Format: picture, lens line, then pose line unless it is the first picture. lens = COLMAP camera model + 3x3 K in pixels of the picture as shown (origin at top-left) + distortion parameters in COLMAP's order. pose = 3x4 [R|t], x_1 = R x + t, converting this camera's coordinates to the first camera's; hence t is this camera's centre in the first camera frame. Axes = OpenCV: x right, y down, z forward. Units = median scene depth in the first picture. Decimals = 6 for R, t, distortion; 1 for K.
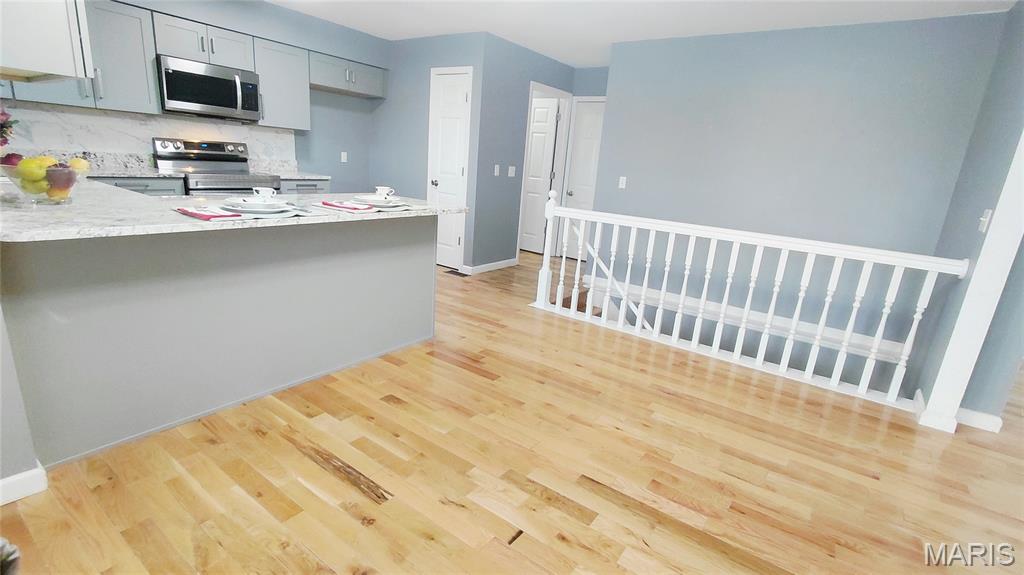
lens RADIAL K [[472.2, 0, 512.4], [0, 472.2, 289.6], [0, 0, 1]] dist [-0.004195, -0.000438]
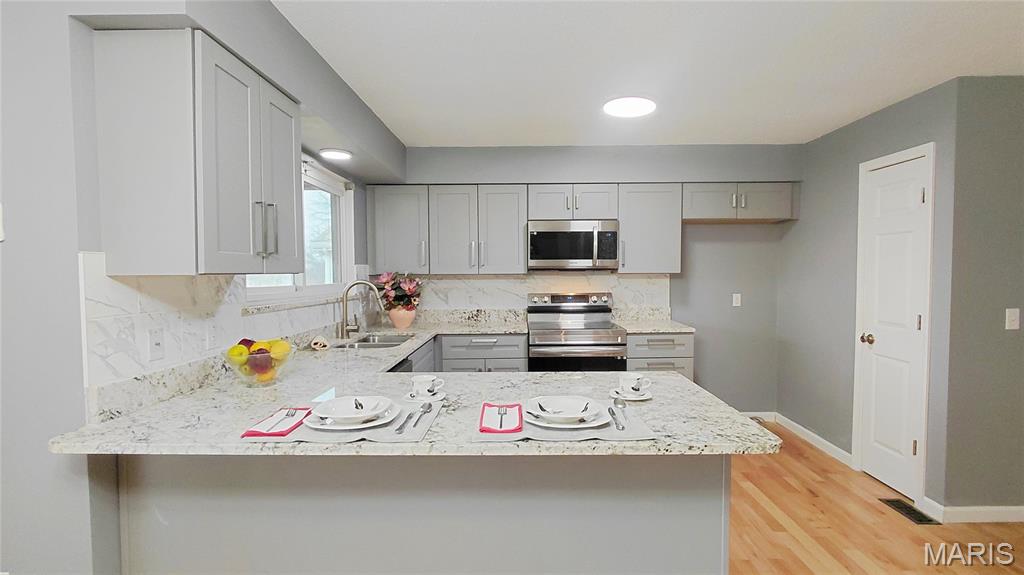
lens RADIAL K [[472.2, 0, 512.4], [0, 472.2, 289.6], [0, 0, 1]] dist [-0.004195, -0.000438]
pose [[0.569072, -0.048883, -0.820834, 0.093294], [-0.167928, 0.970285, -0.174206, -0.134009], [0.804958, 0.236977, 0.543953, 0.371700]]
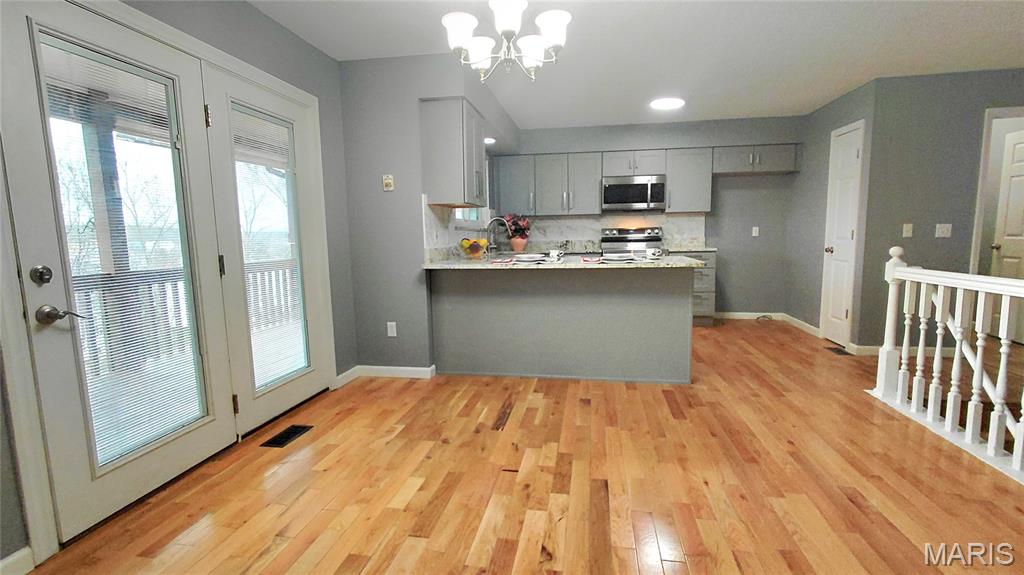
lens RADIAL K [[472.2, 0, 512.4], [0, 472.2, 289.6], [0, 0, 1]] dist [-0.004195, -0.000438]
pose [[0.438791, 0.023388, -0.898285, 0.487199], [-0.186437, 0.980278, -0.065547, 0.029087], [0.879036, 0.196235, 0.434498, 0.102551]]
